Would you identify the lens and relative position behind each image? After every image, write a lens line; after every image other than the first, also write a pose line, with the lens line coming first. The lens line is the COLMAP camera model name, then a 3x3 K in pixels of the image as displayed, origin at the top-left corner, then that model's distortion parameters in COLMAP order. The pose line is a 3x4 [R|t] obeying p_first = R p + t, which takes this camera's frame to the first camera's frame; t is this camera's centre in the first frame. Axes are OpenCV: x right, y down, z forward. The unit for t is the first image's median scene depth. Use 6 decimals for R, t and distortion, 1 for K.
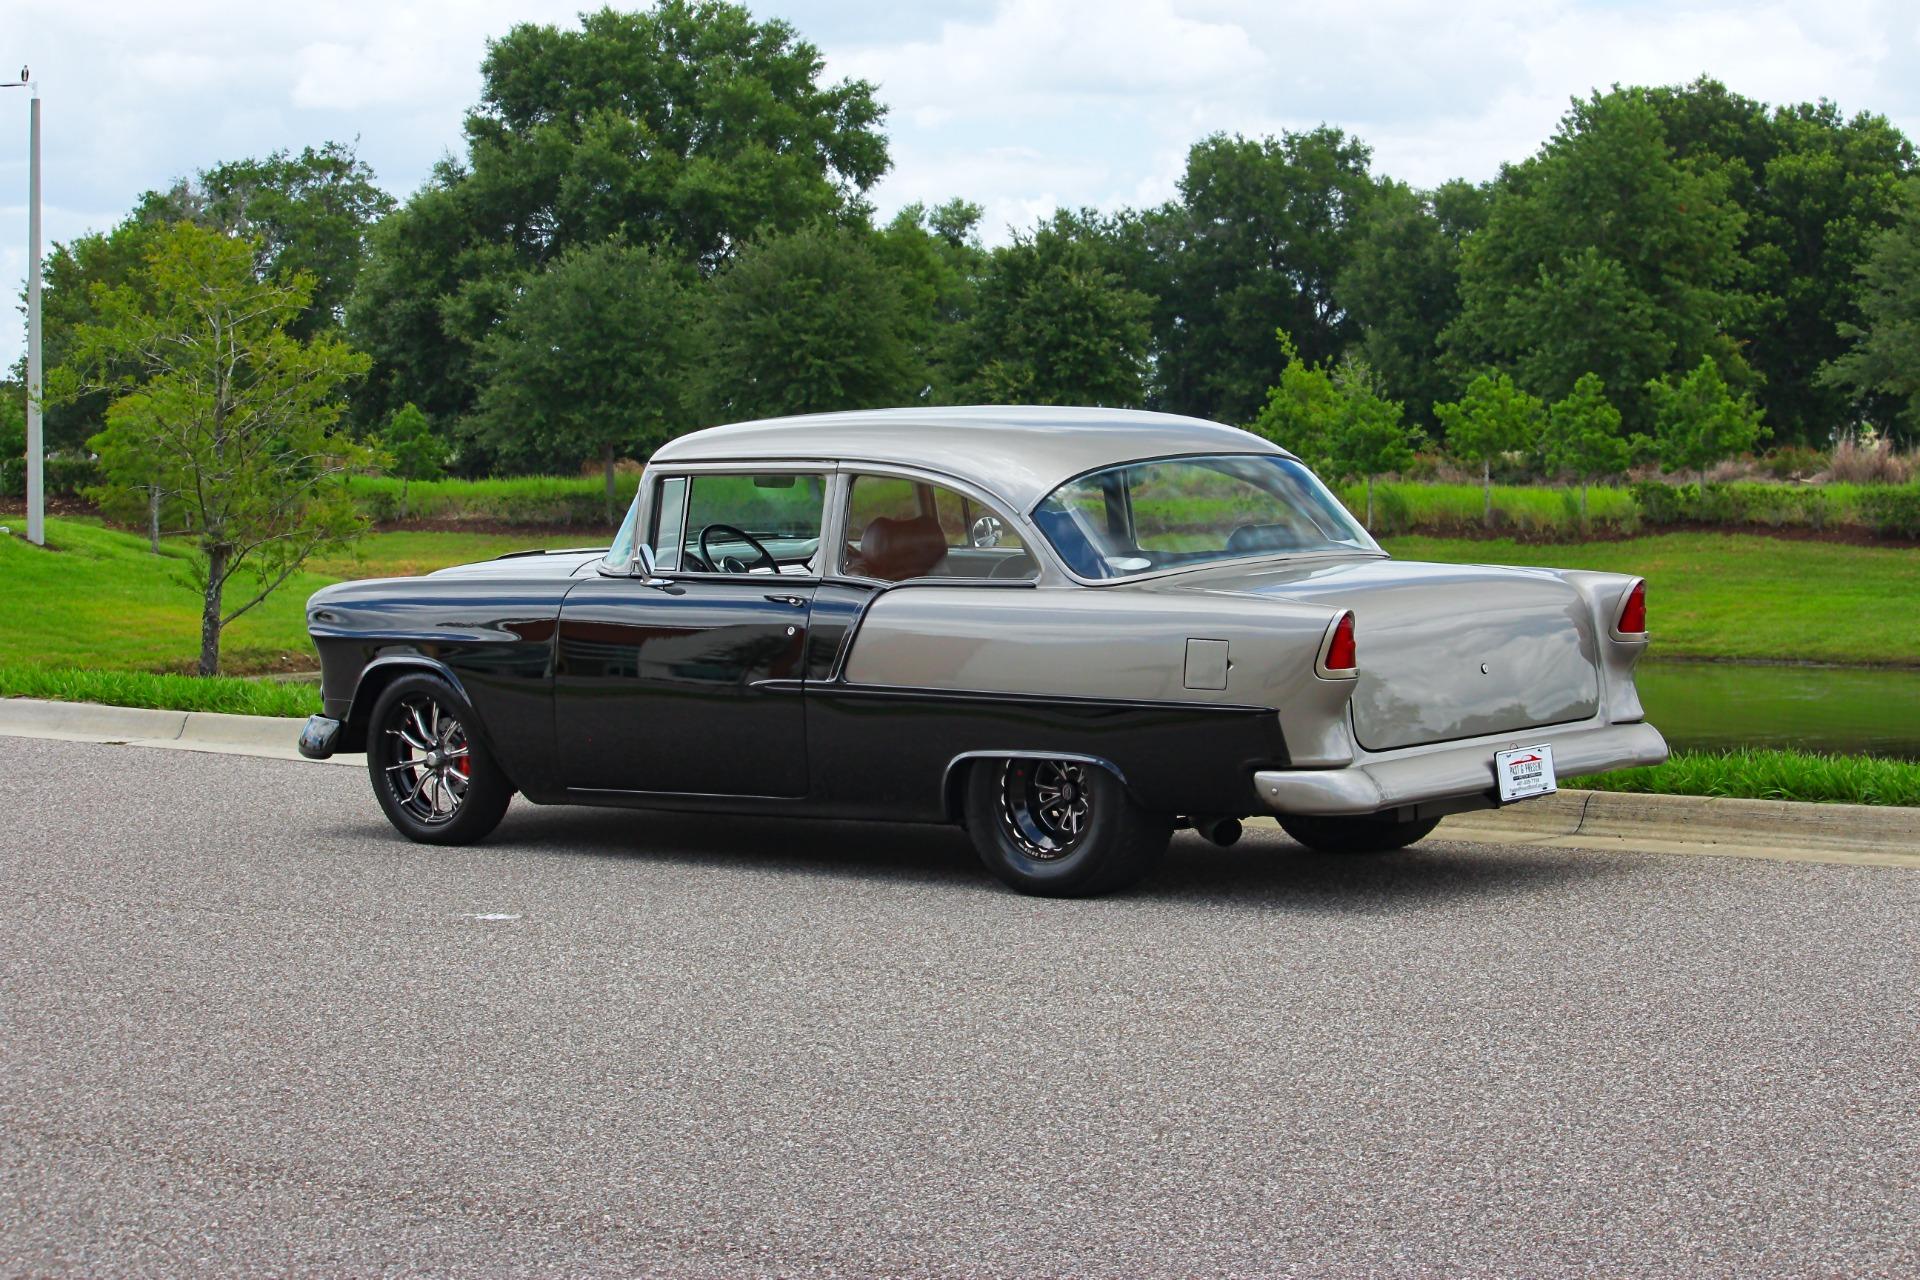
lens RADIAL K [[4922.1, 0, 963.2], [0, 4922.1, 551.0], [0, 0, 1]] dist [-0.437752, 0.504325]
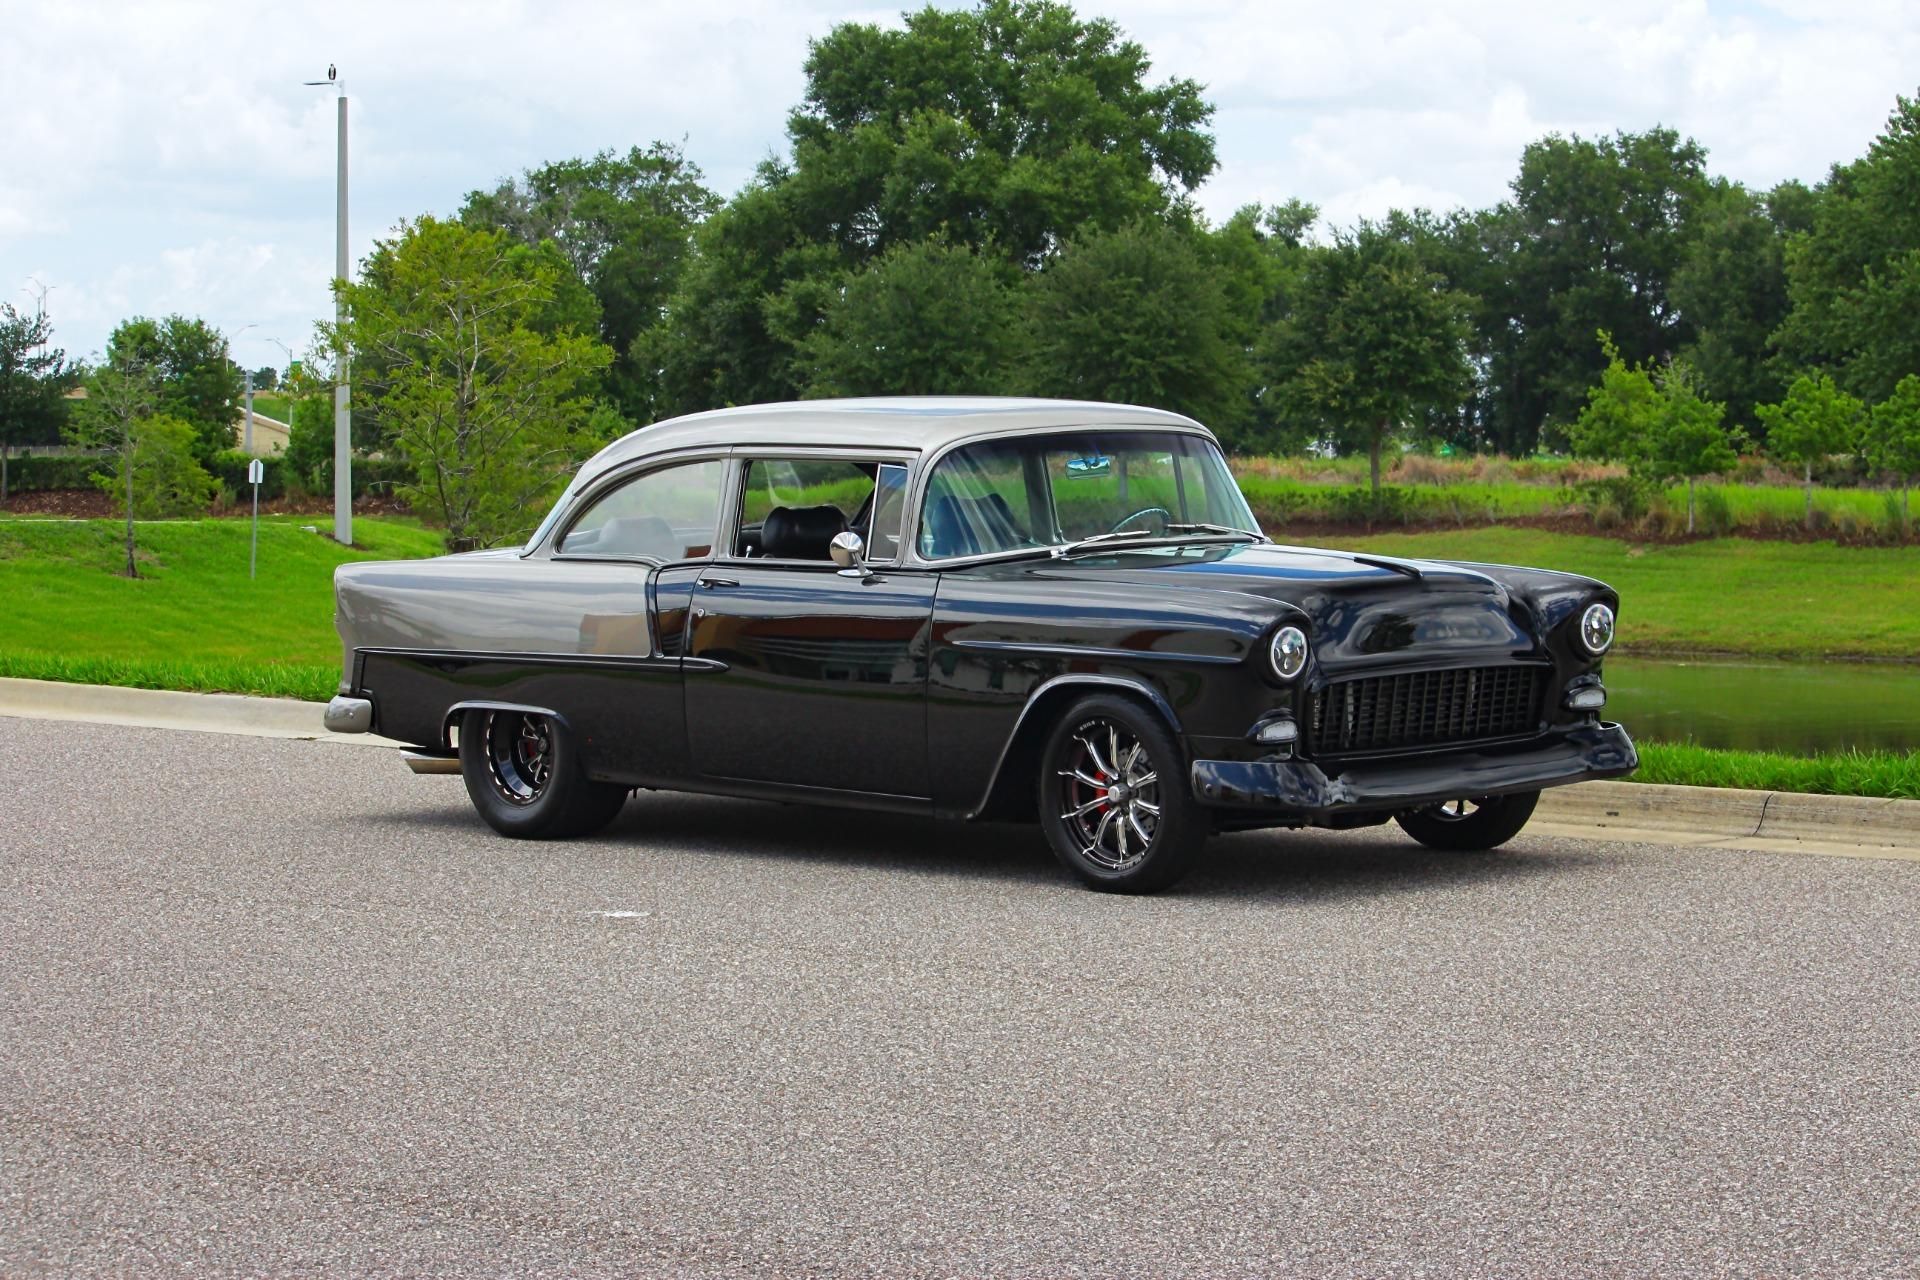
lens RADIAL K [[4928.5, 0, 954.7], [0, 4928.5, 667.1], [0, 0, 1]] dist [-0.442706, 0.830663]
pose [[0.997364, 0.003185, -0.072490, 0.005558], [-0.001502, 0.999728, 0.023263, 0.000318], [0.072545, -0.023093, 0.997098, 0.003443]]
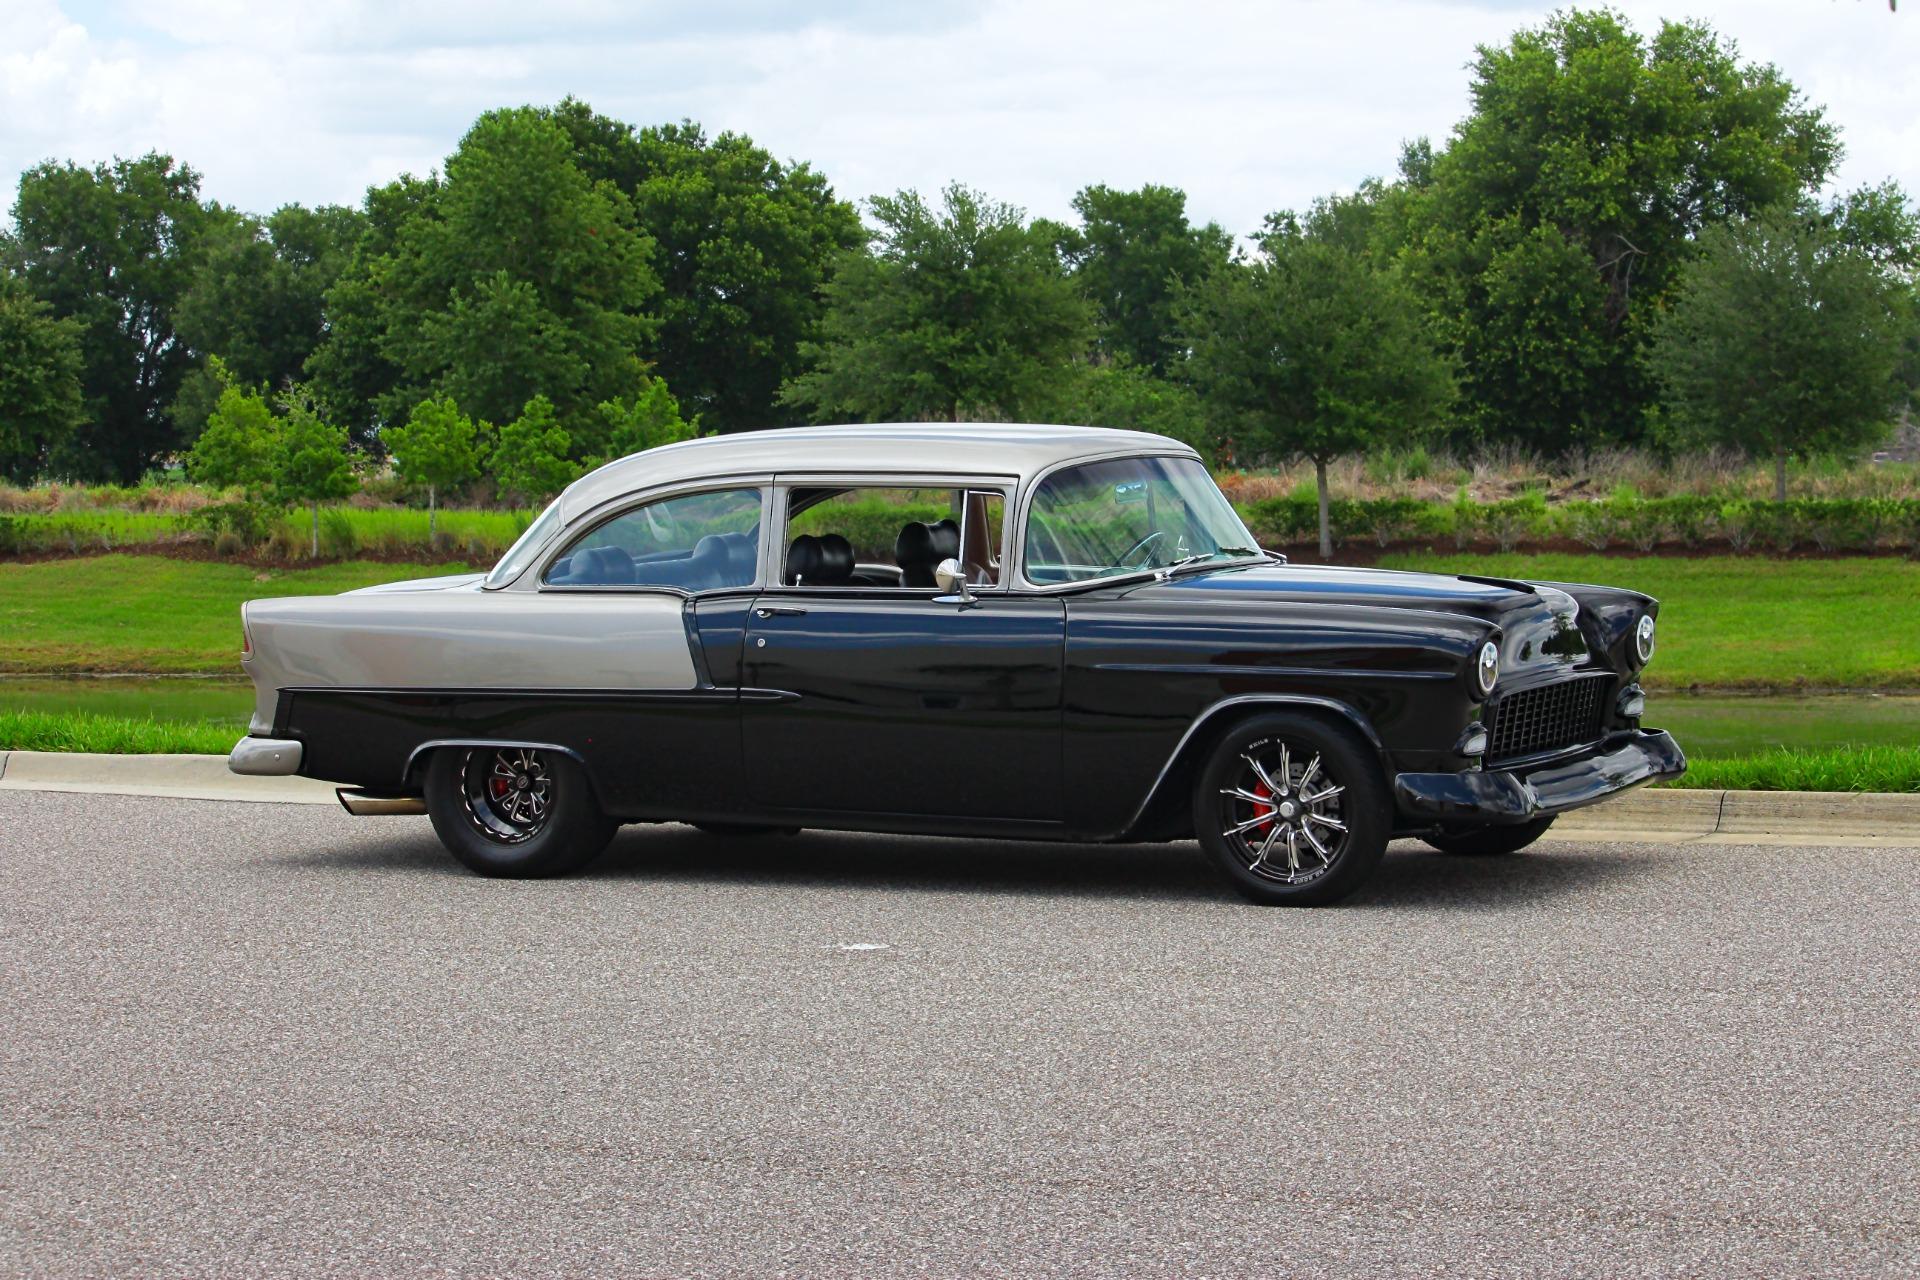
lens RADIAL K [[4936.5, 0, 956.2], [0, 4936.5, 563.5], [0, 0, 1]] dist [-0.428385, 0.248415]
pose [[0.966368, -0.013498, 0.256810, -0.044087], [0.014238, 0.999898, -0.001024, 0.000021], [-0.256771, 0.004646, 0.966461, 0.007036]]
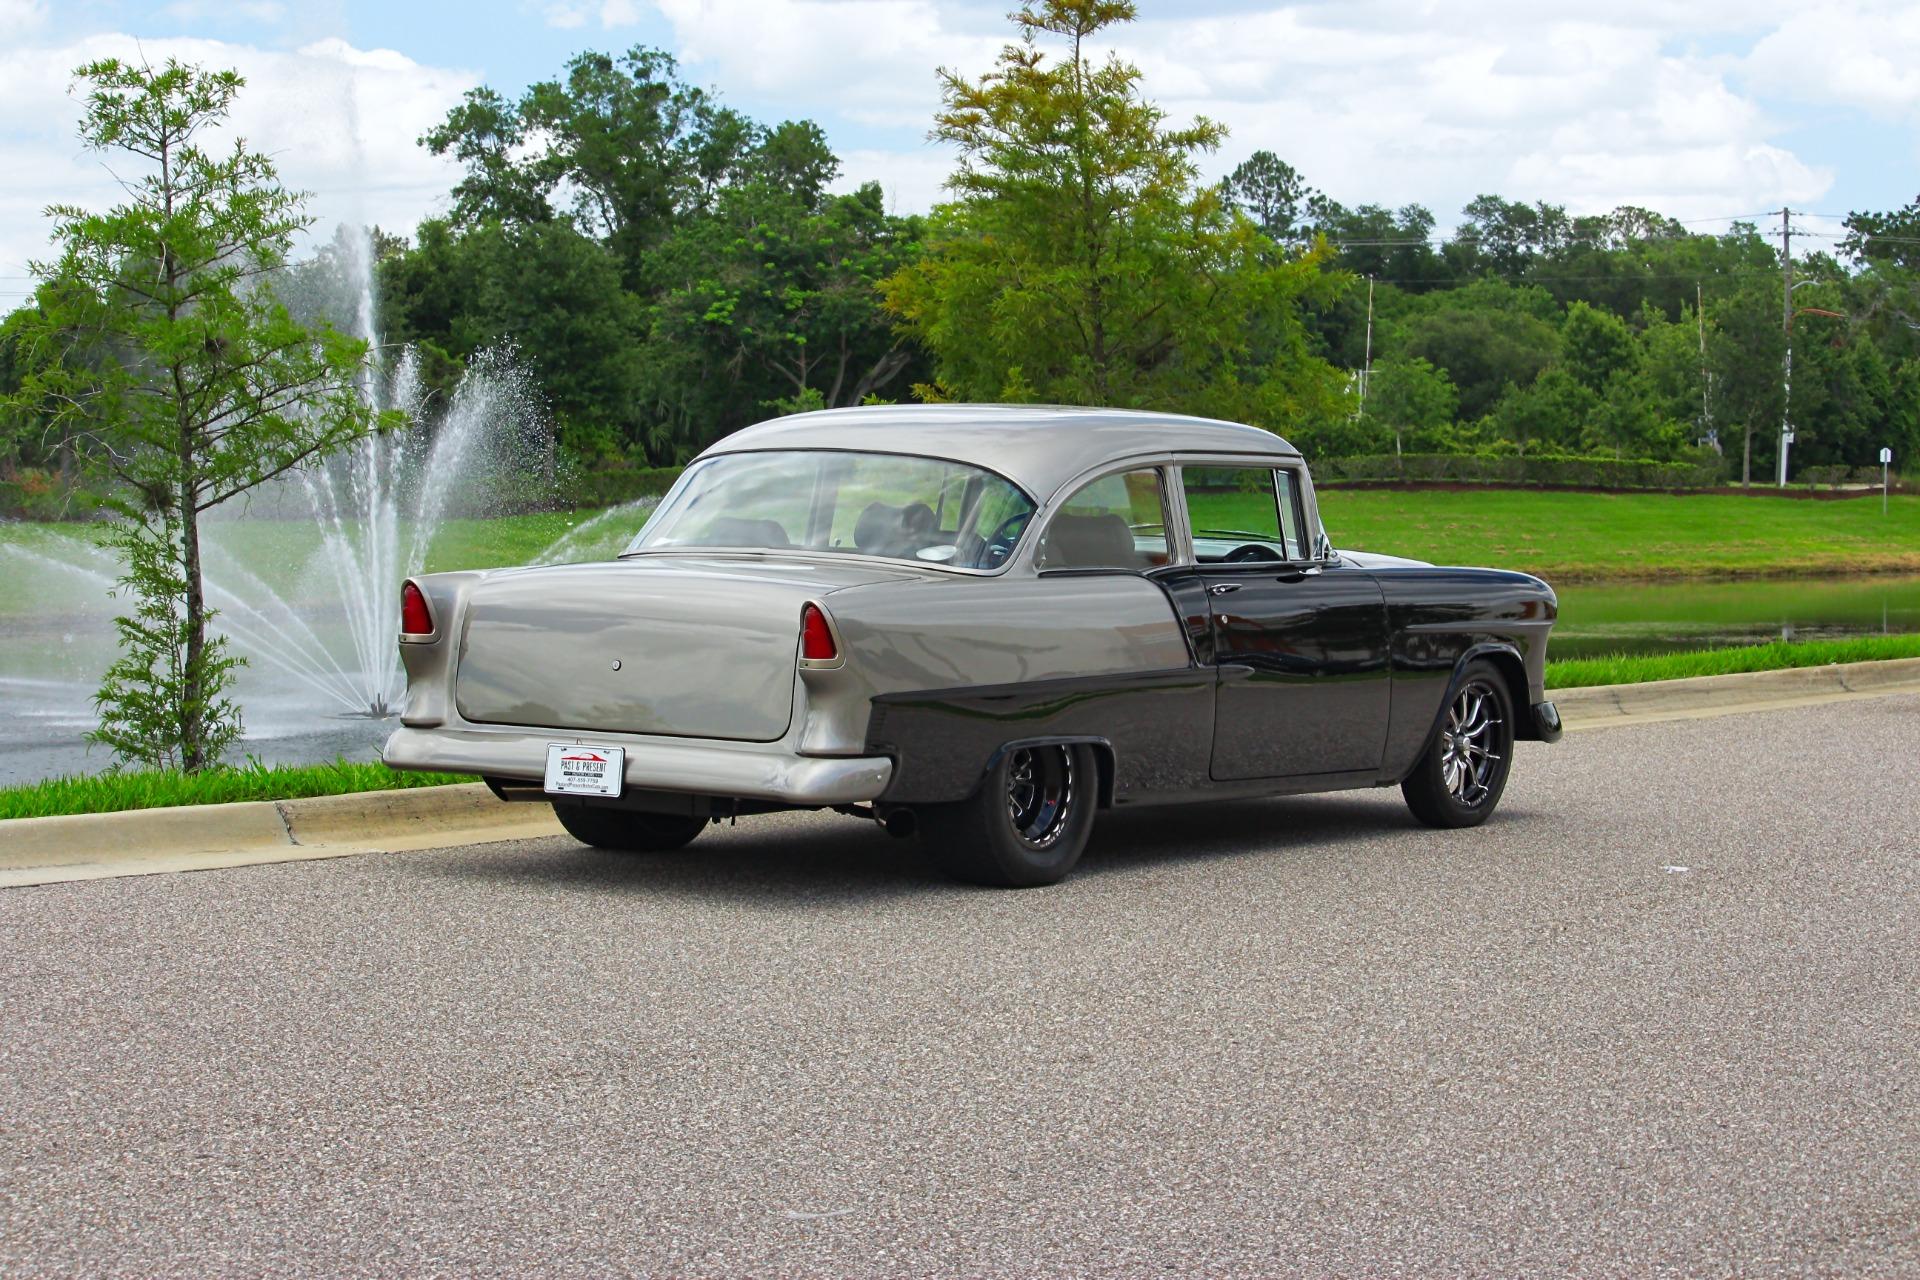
lens RADIAL K [[4922.1, 0, 963.2], [0, 4922.1, 551.0], [0, 0, 1]] dist [-0.437752, 0.504325]
pose [[-0.177273, -0.014900, 0.984049, -0.154187], [0.022033, 0.999575, 0.019105, -0.002847], [-0.983915, 0.025068, -0.176869, 0.181381]]
